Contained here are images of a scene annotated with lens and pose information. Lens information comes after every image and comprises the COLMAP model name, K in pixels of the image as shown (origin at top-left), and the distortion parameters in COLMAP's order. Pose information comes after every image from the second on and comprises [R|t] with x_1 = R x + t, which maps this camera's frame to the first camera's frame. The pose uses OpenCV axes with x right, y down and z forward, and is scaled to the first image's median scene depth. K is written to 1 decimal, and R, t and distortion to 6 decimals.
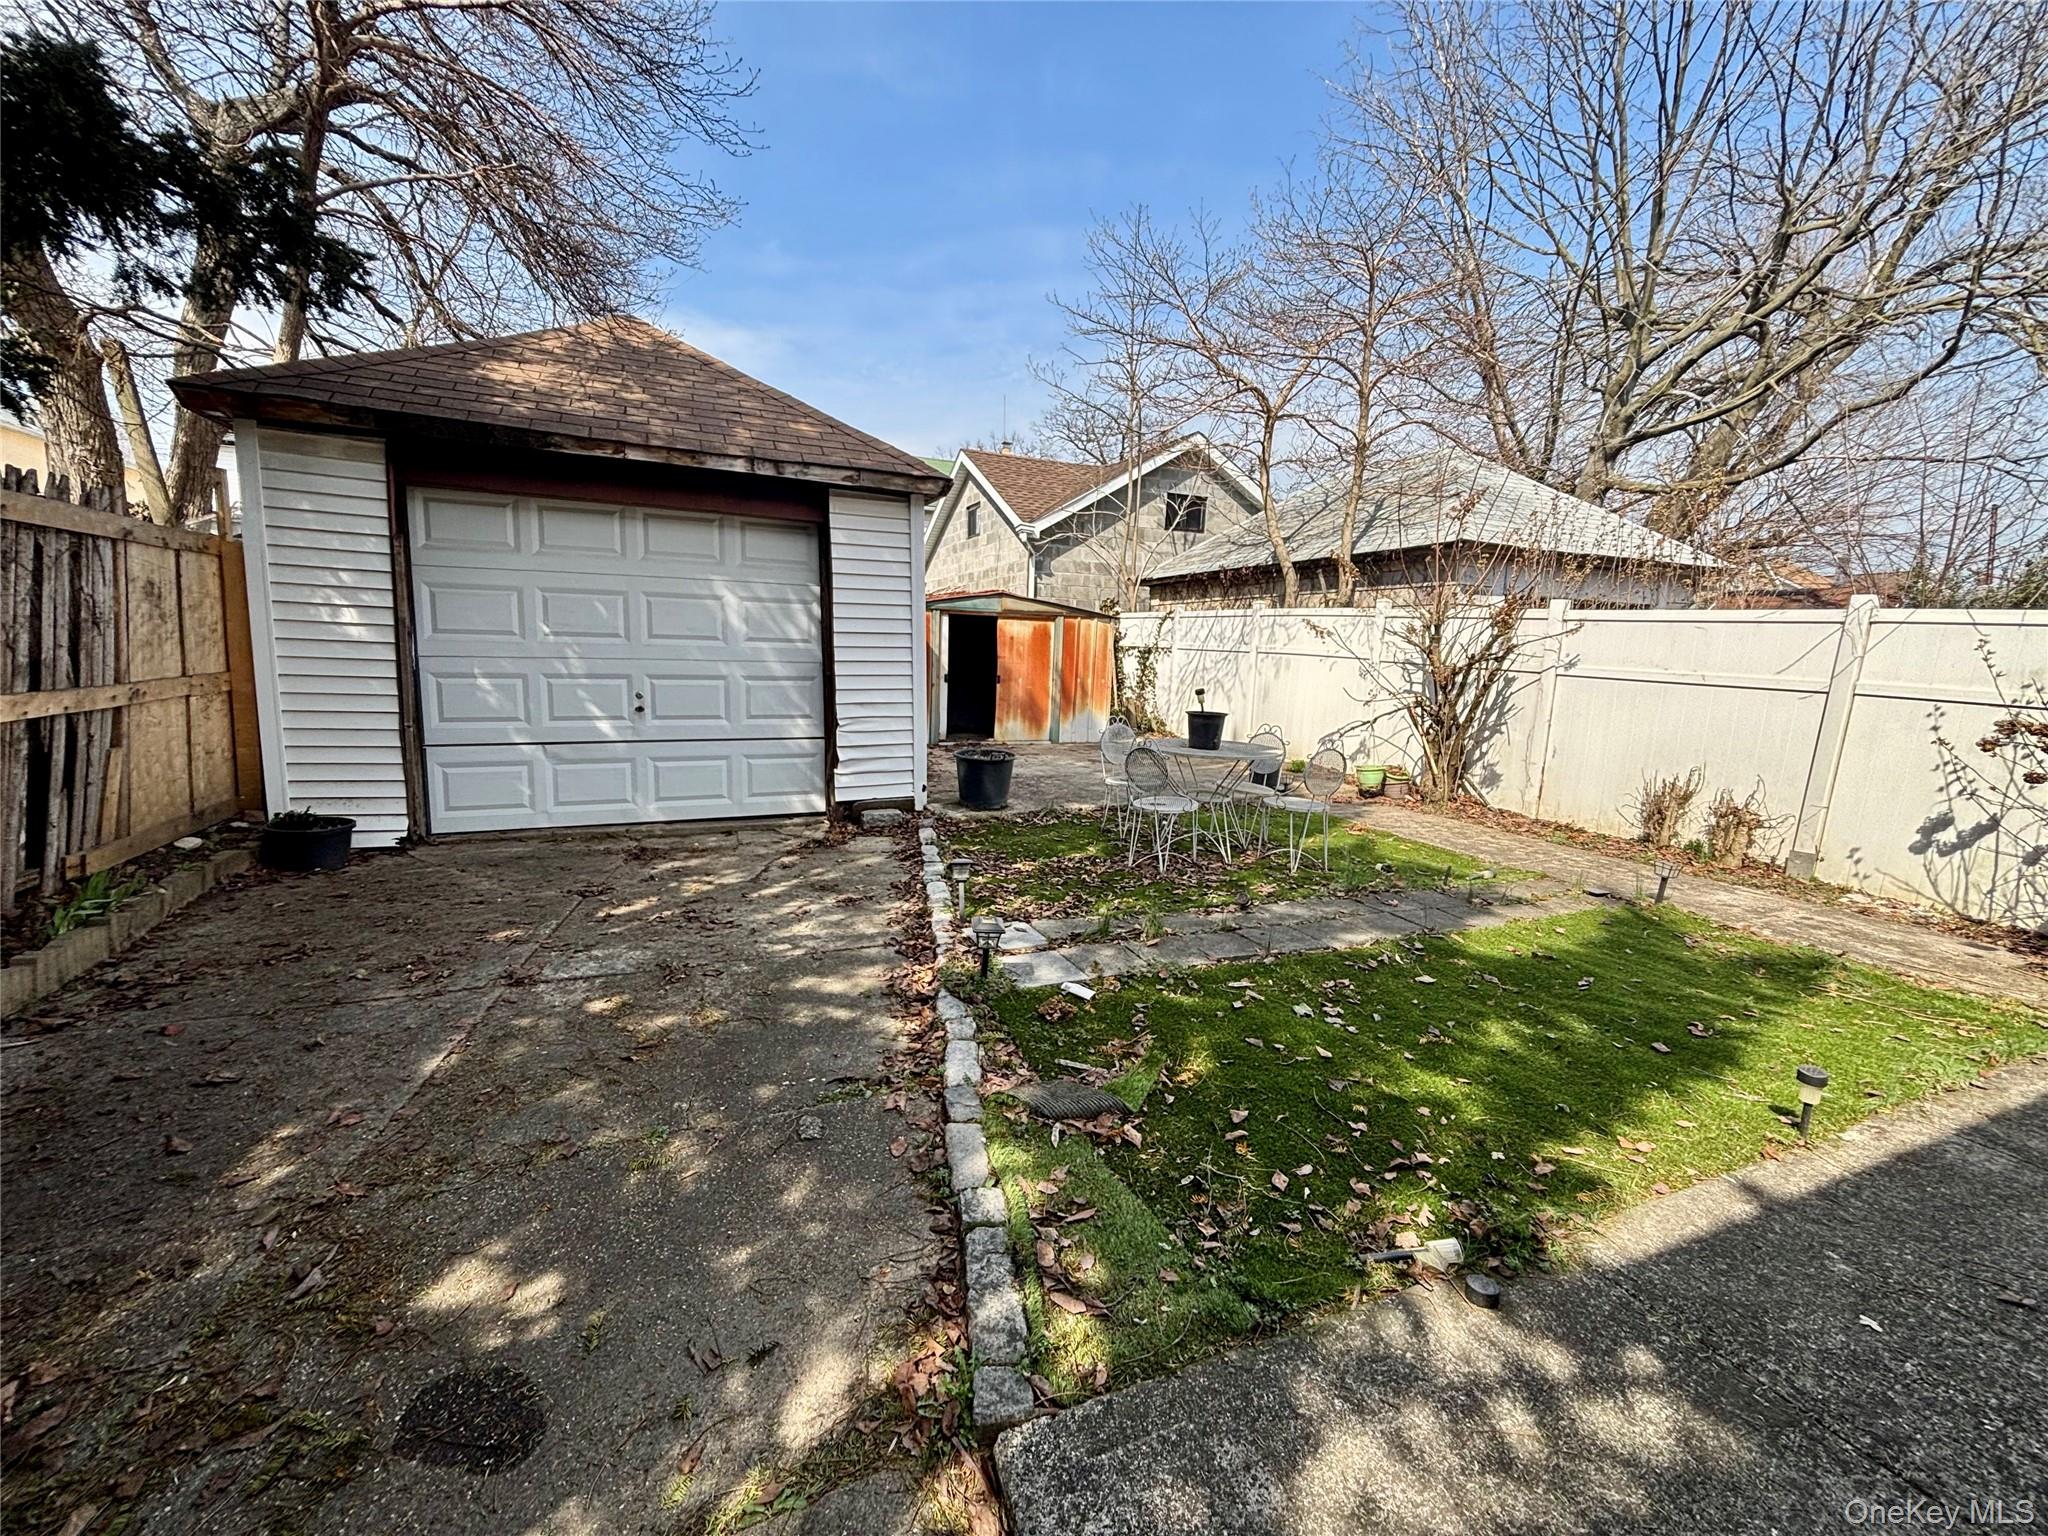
lens RADIAL K [[832.2, 0, 1026.3], [0, 832.2, 773.5], [0, 0, 1]] dist [-0.015728, 0.003681]
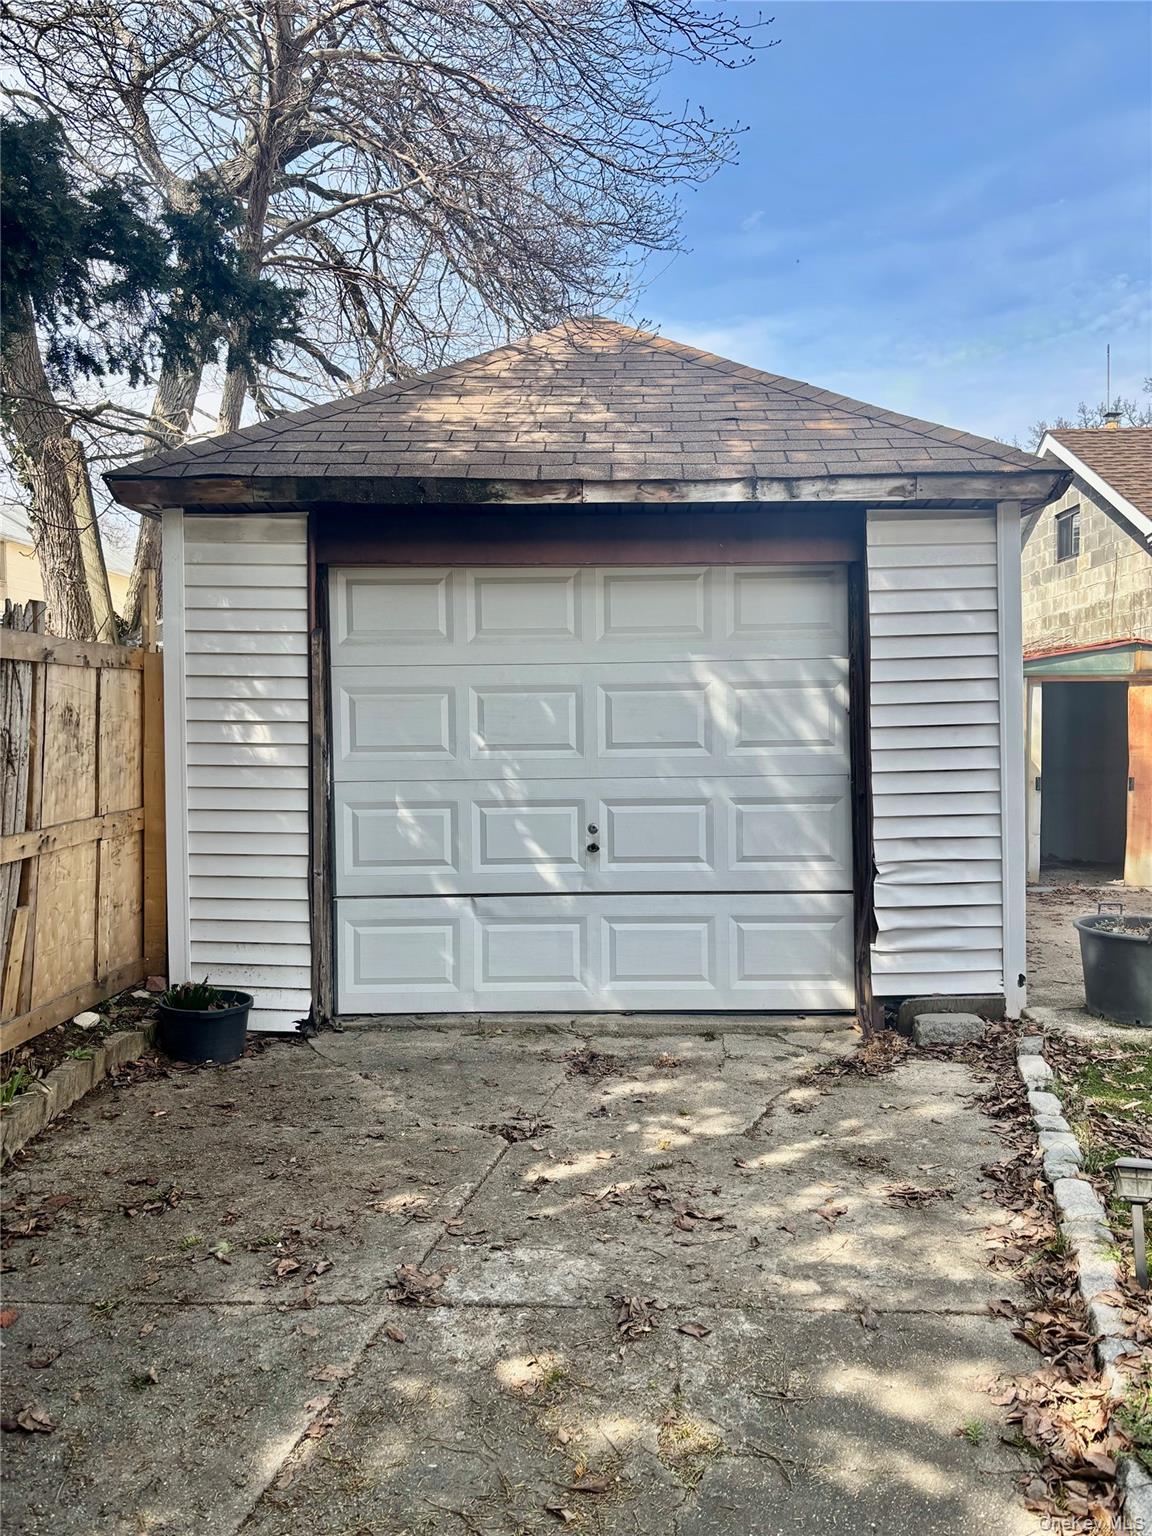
lens RADIAL K [[1006.3, 0, 579.6], [0, 1006.3, 767.5], [0, 0, 1]] dist [0.017802, -0.007748]
pose [[0.900395, -0.010698, -0.434941, -0.115348], [-0.027484, 0.996302, -0.081400, -0.084249], [0.434204, 0.085246, 0.896772, 0.247578]]
